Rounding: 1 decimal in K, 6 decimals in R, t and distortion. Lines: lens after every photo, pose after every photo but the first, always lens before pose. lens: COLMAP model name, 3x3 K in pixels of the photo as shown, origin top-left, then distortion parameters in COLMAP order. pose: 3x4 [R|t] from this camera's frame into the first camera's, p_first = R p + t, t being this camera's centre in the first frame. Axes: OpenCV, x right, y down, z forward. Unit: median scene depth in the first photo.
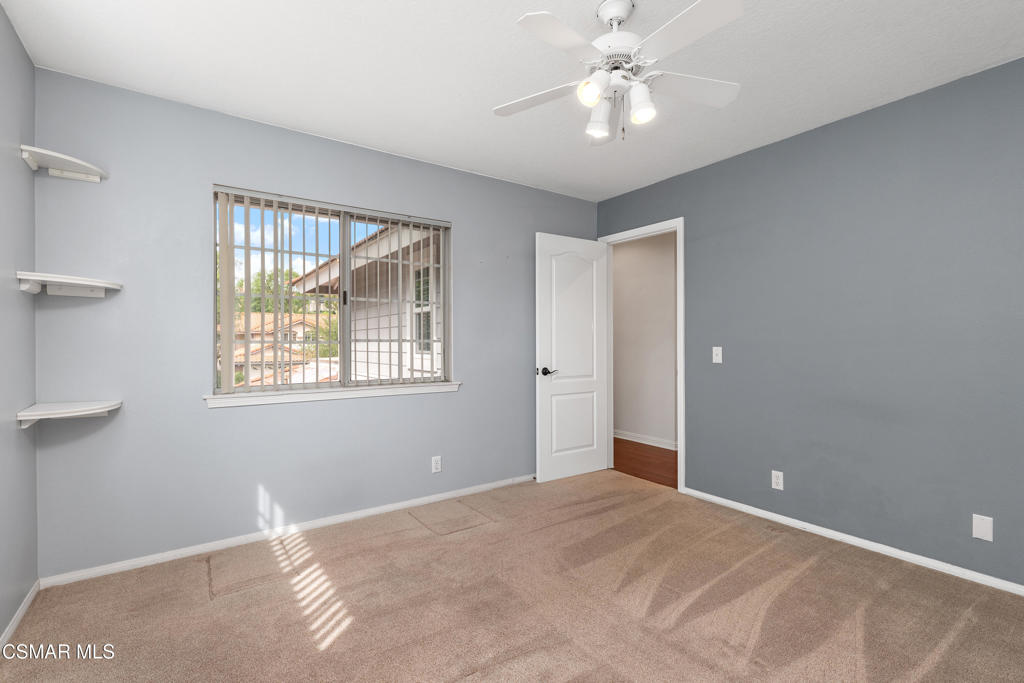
lens RADIAL K [[463.6, 0, 512.0], [0, 463.6, 341.5], [0, 0, 1]] dist [-0.002542, -0.000216]
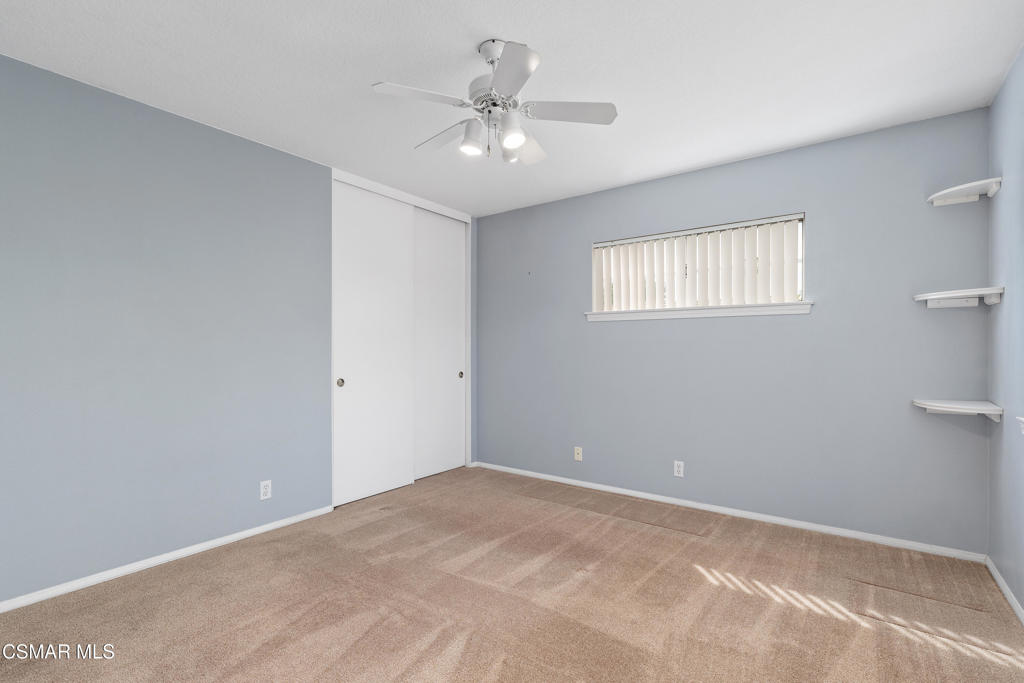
lens RADIAL K [[463.6, 0, 512.0], [0, 463.6, 341.5], [0, 0, 1]] dist [-0.002542, -0.000216]
pose [[-0.947640, 0.000409, -0.319340, 0.445535], [0.002870, 0.999970, -0.007236, 0.002029], [0.319327, -0.007773, -0.947613, 1.725038]]
